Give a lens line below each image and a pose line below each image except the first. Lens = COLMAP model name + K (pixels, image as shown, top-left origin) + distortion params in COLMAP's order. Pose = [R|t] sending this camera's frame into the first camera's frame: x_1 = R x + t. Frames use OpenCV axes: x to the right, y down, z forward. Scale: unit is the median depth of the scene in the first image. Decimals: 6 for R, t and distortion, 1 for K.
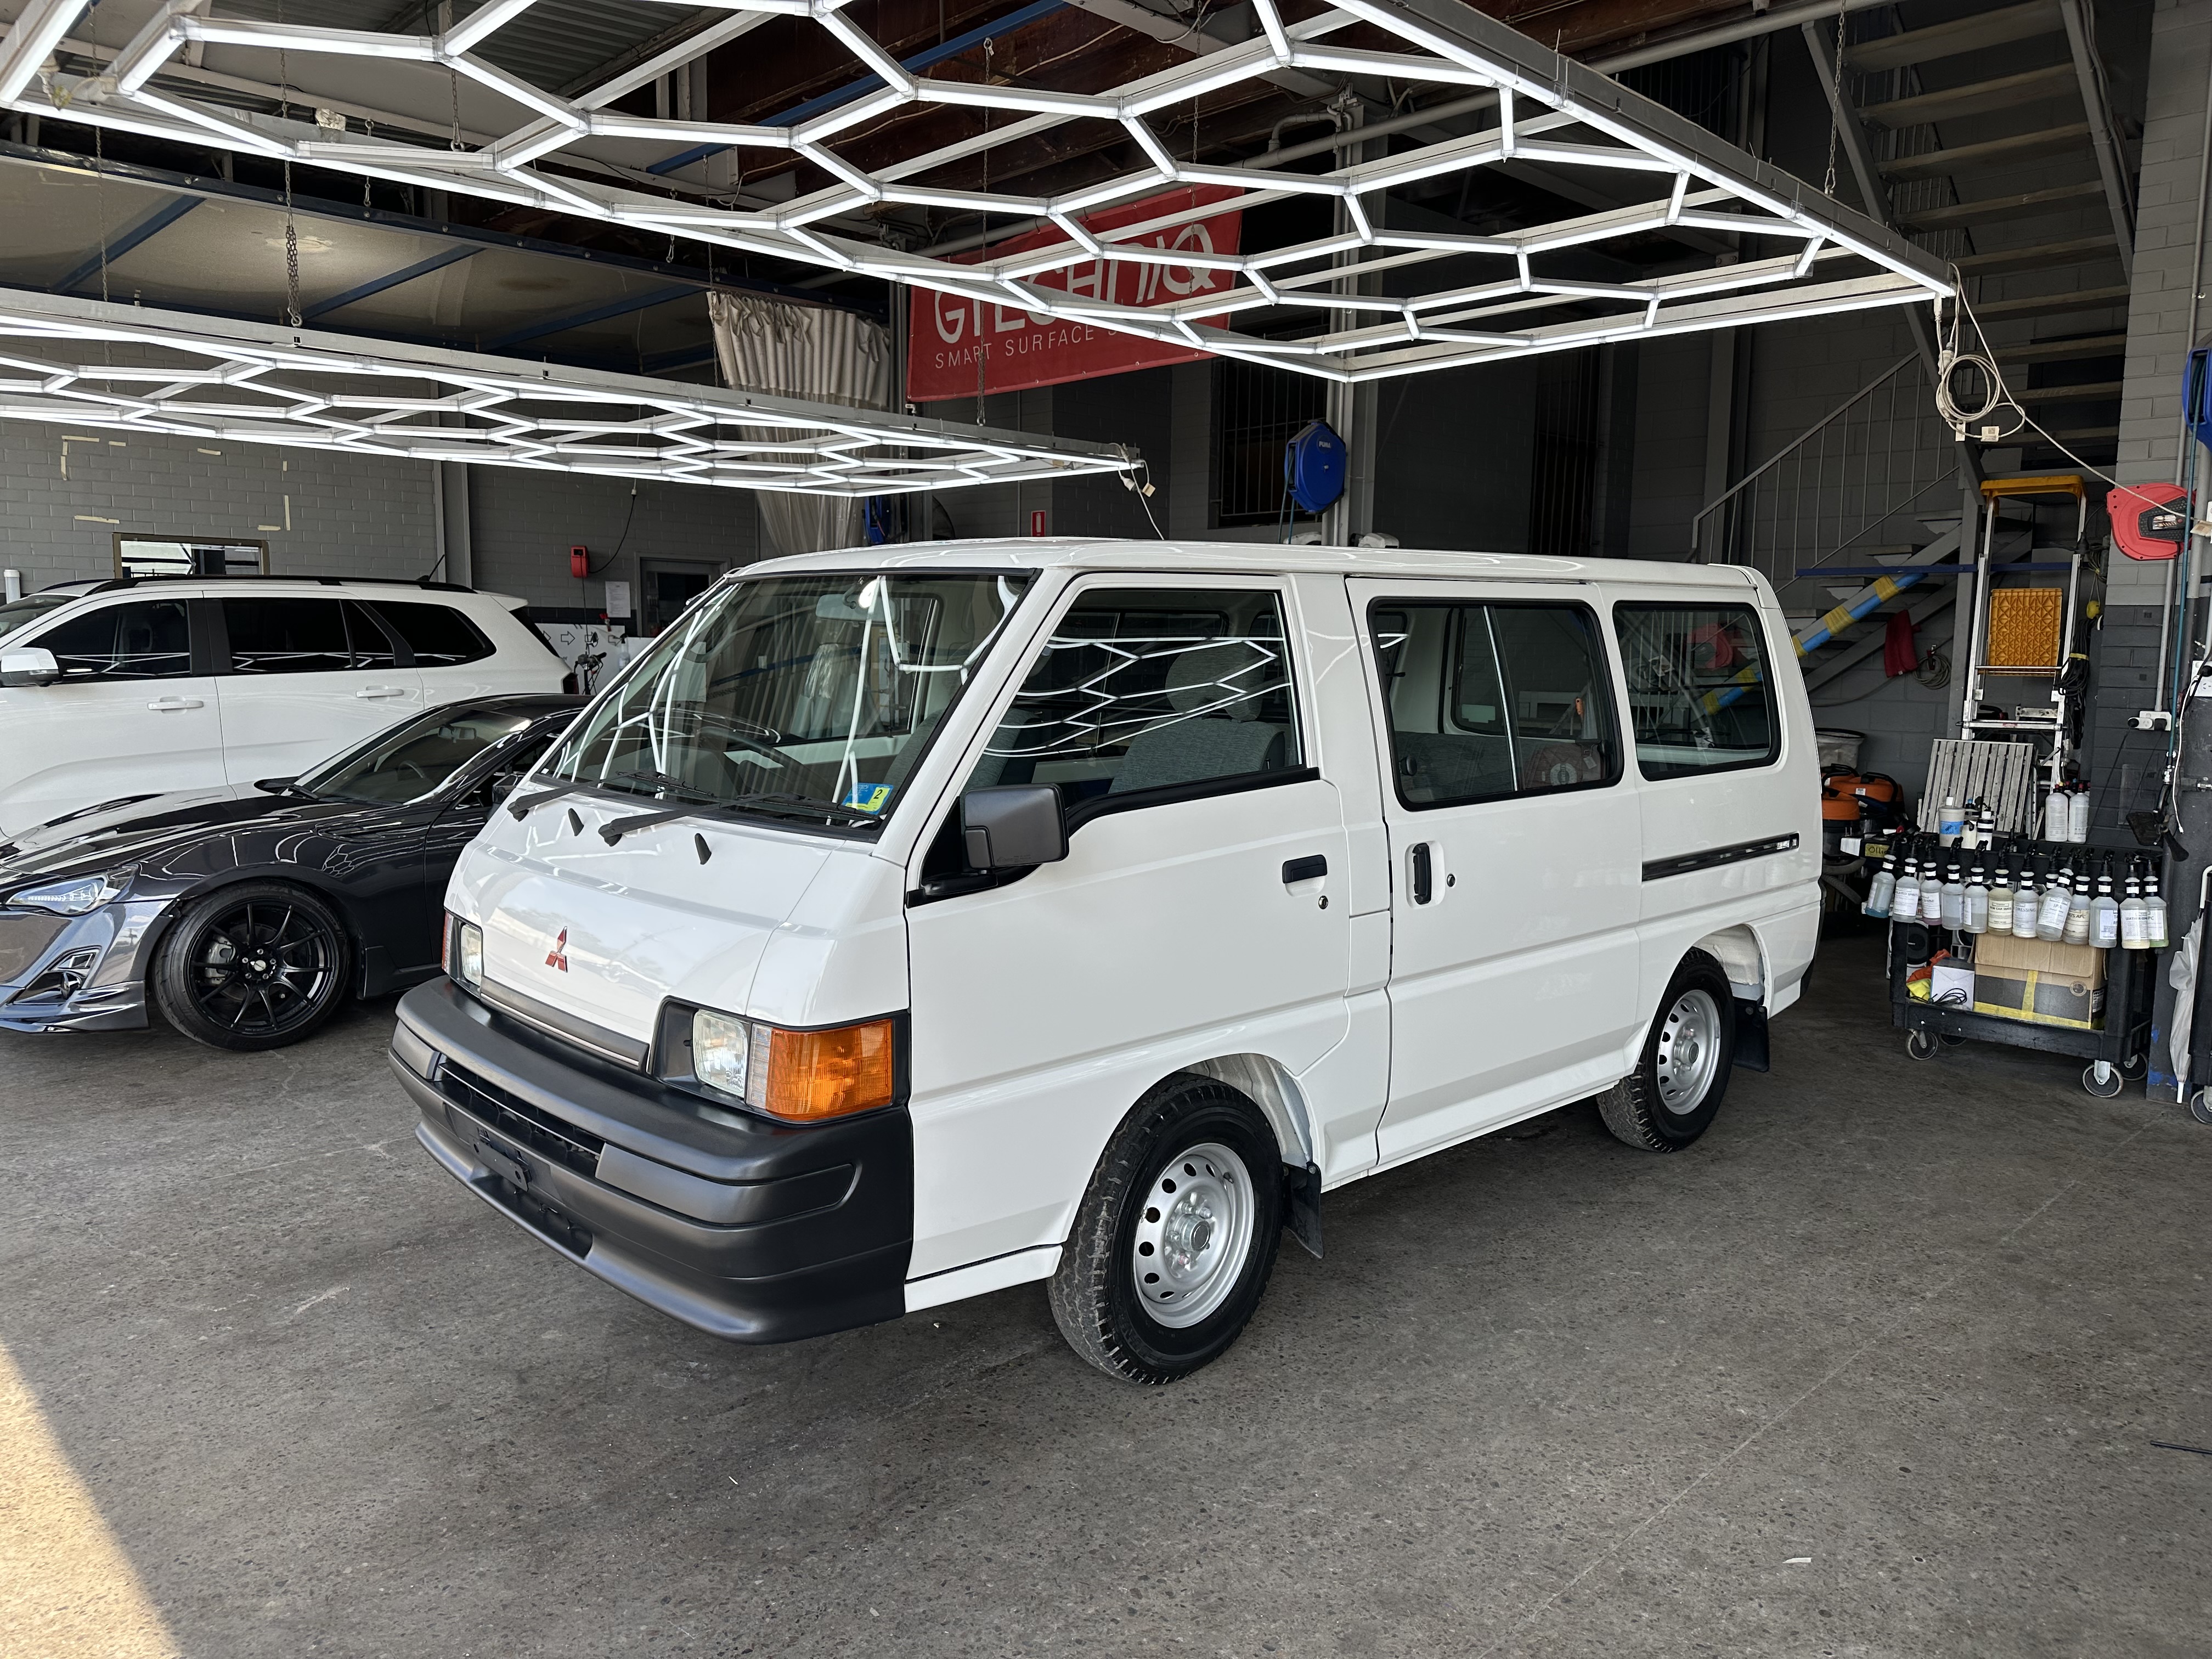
lens RADIAL K [[1565.4, 0, 1106.0], [0, 1565.4, 829.5], [0, 0, 1]] dist [0.011005, 0.001259]
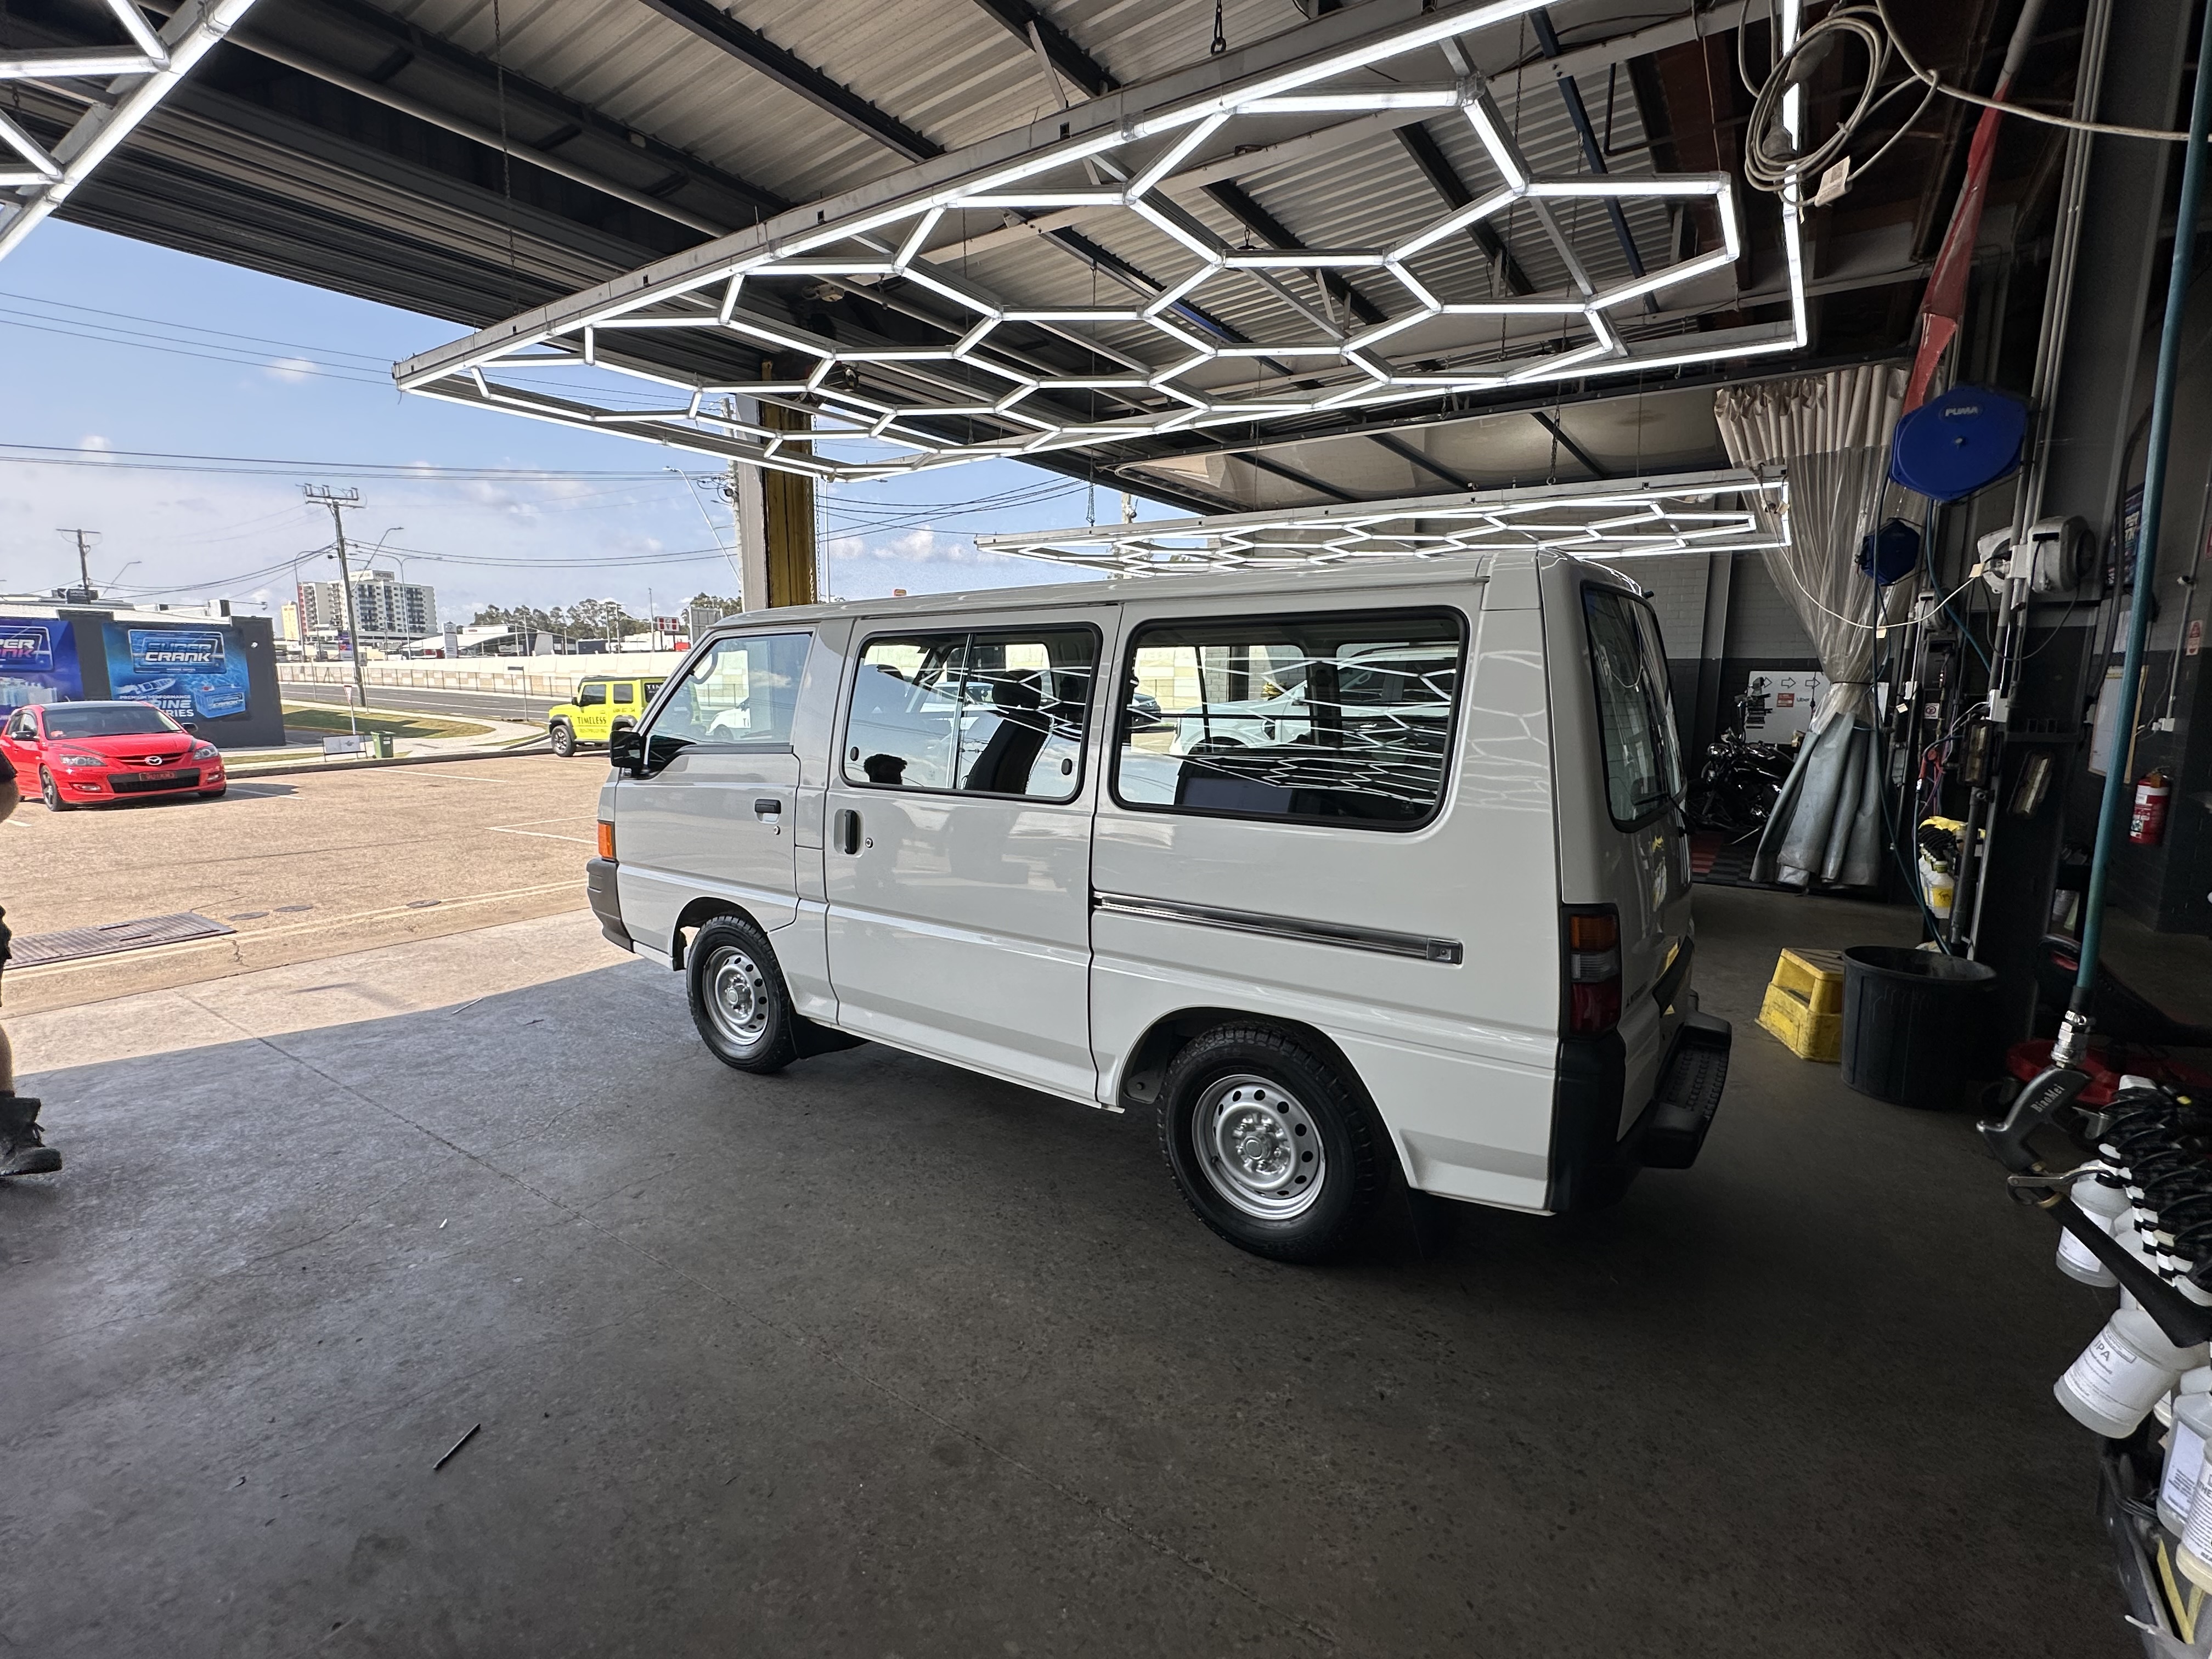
lens RADIAL K [[1007.9, 0, 1106.0], [0, 1007.9, 829.5], [0, 0, 1]] dist [-0.002359, -0.000615]
pose [[0.201090, 0.133819, -0.970389, 0.922338], [-0.118983, 0.986627, 0.111402, -0.083882], [0.972320, 0.093058, 0.214323, 0.841721]]
